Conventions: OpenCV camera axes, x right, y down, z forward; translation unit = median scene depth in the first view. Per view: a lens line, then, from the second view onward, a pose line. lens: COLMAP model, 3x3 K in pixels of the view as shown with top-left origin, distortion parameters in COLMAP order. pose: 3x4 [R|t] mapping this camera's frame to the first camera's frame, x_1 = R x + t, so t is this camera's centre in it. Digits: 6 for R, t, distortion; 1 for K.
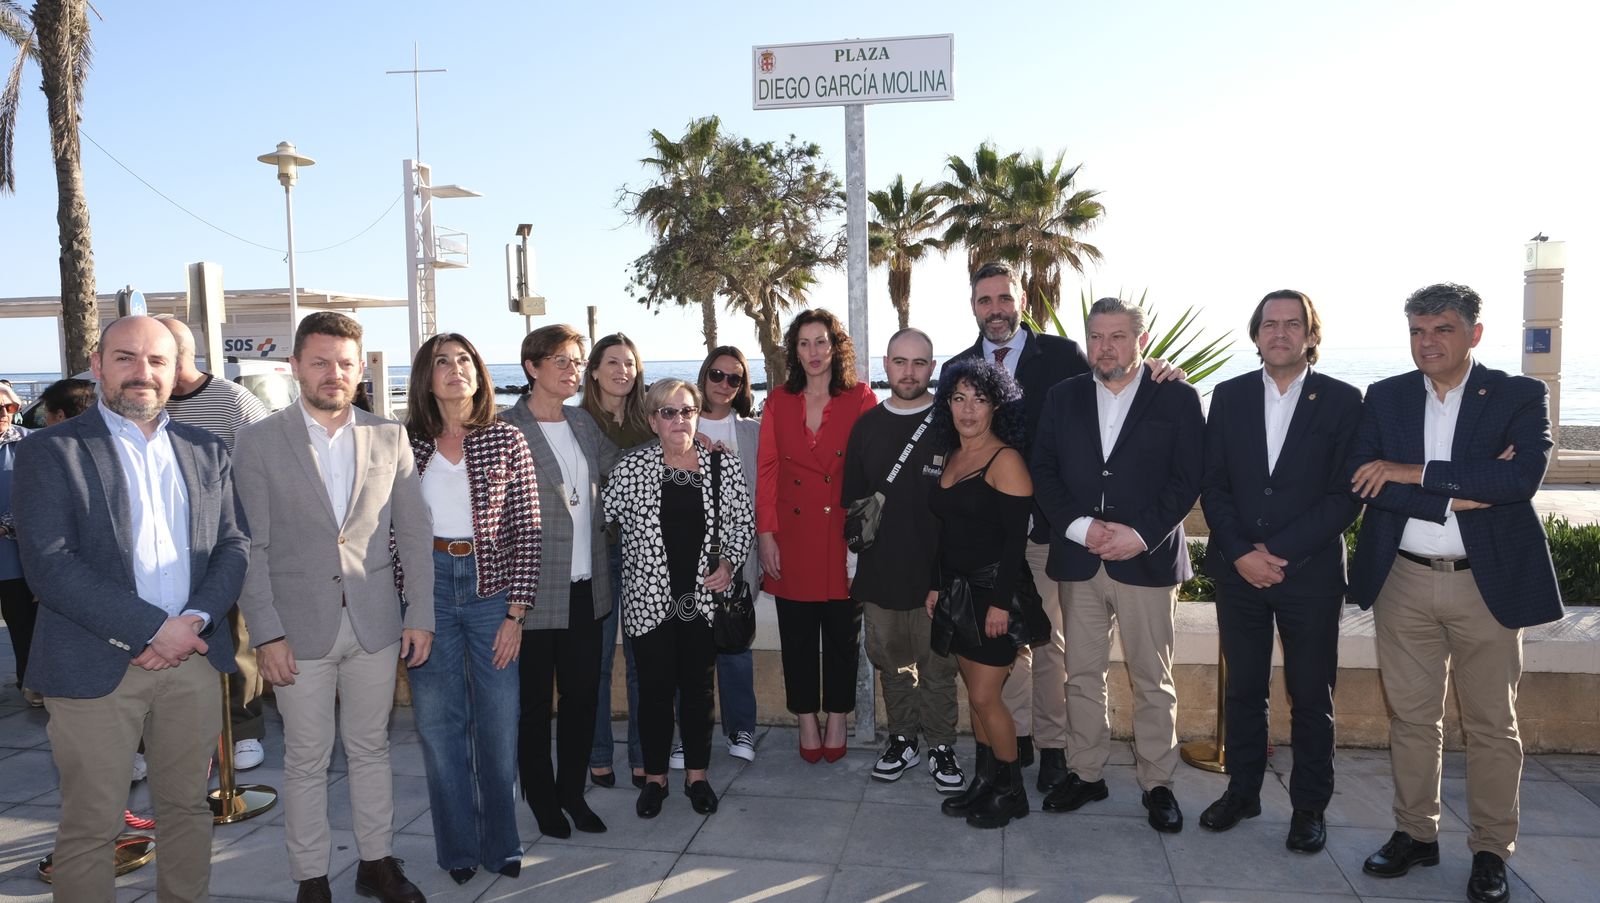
lens RADIAL K [[1084.0, 0, 819.1], [0, 1084.0, 448.9], [0, 0, 1]] dist [-0.016716, 0.005801]
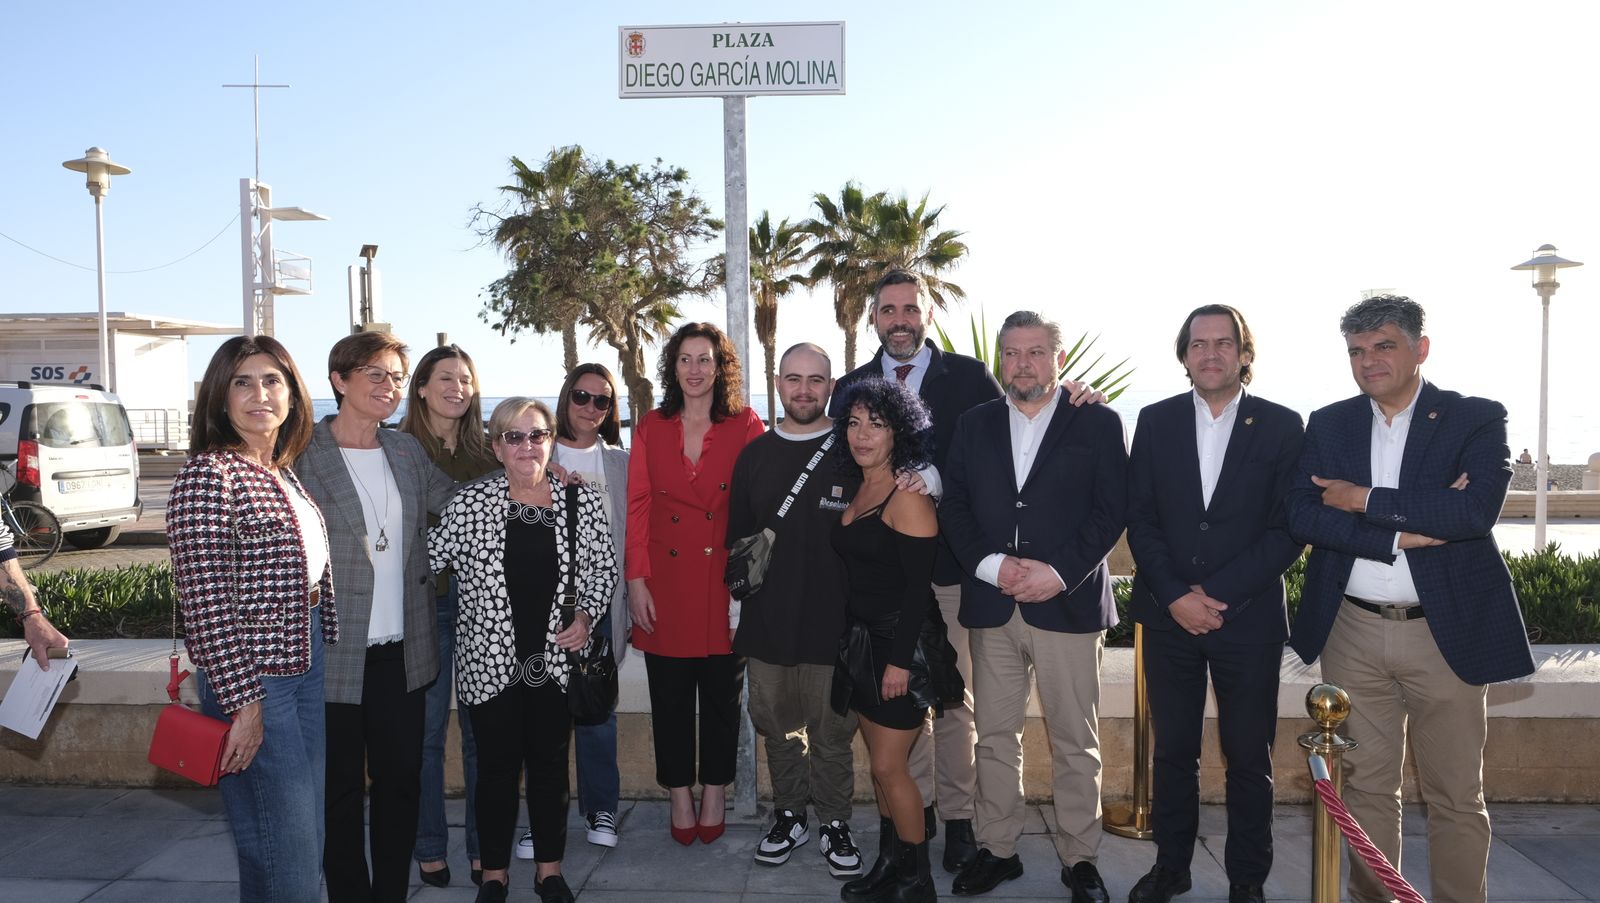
lens RADIAL K [[1084.0, 0, 819.1], [0, 1084.0, 448.9], [0, 0, 1]] dist [-0.016716, 0.005801]
pose [[0.992186, 0.003121, 0.124726, -0.002621], [0.001169, 0.999411, -0.034304, 0.001206], [-0.124760, 0.034182, 0.991598, 0.036128]]
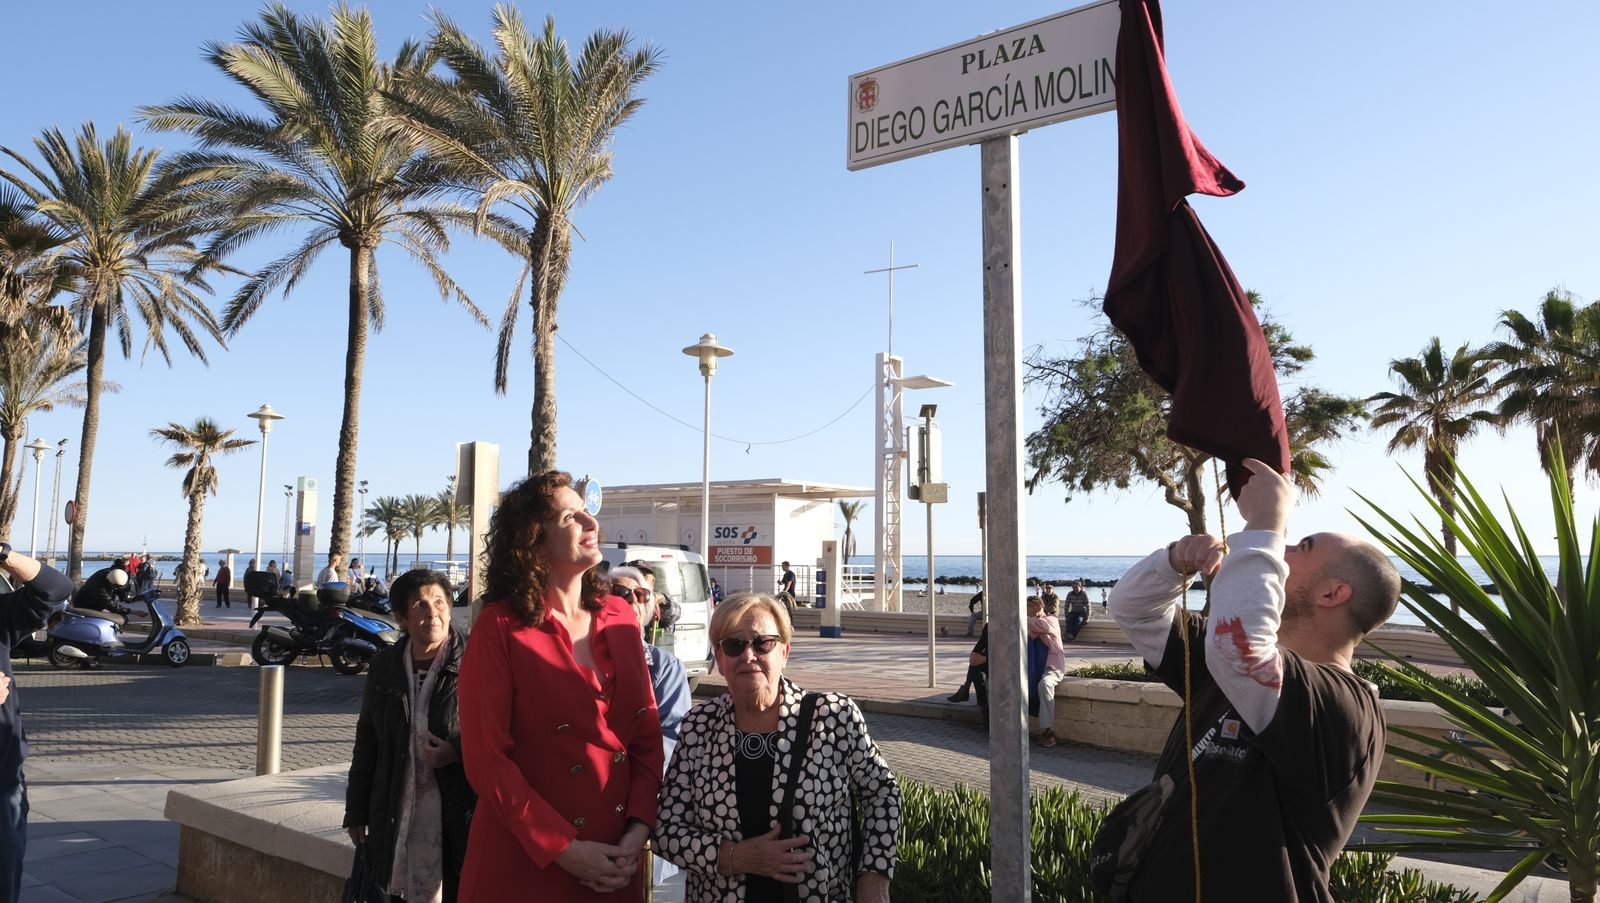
lens RADIAL K [[1119.8, 0, 806.0], [0, 1119.8, 461.0], [0, 0, 1]] dist [-0.009307, 0.000873]
pose [[0.895283, -0.016820, -0.445180, 0.066386], [-0.055927, 0.987138, -0.149769, -0.013379], [0.441973, 0.158983, 0.882828, 0.136626]]
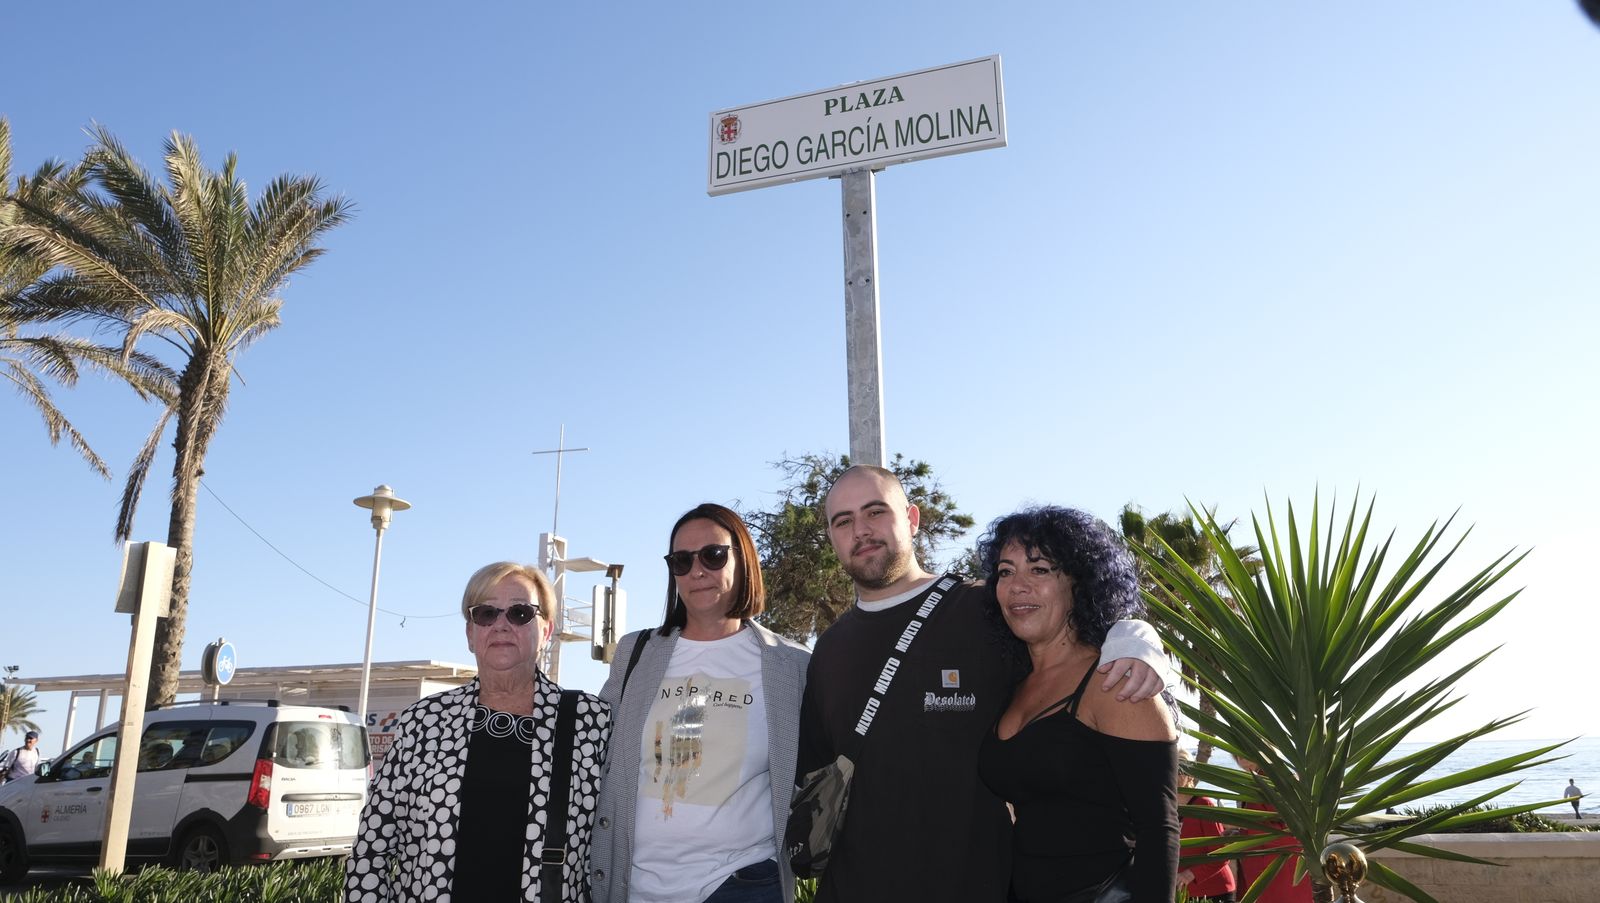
lens RADIAL K [[1098.1, 0, 811.3], [0, 1098.1, 454.0], [0, 0, 1]] dist [-0.024498, 0.023397]
pose [[0.989990, -0.033392, -0.137133, 0.028884], [-0.015359, 0.940353, -0.339854, 0.022231], [0.140302, 0.338559, 0.930427, 0.135974]]
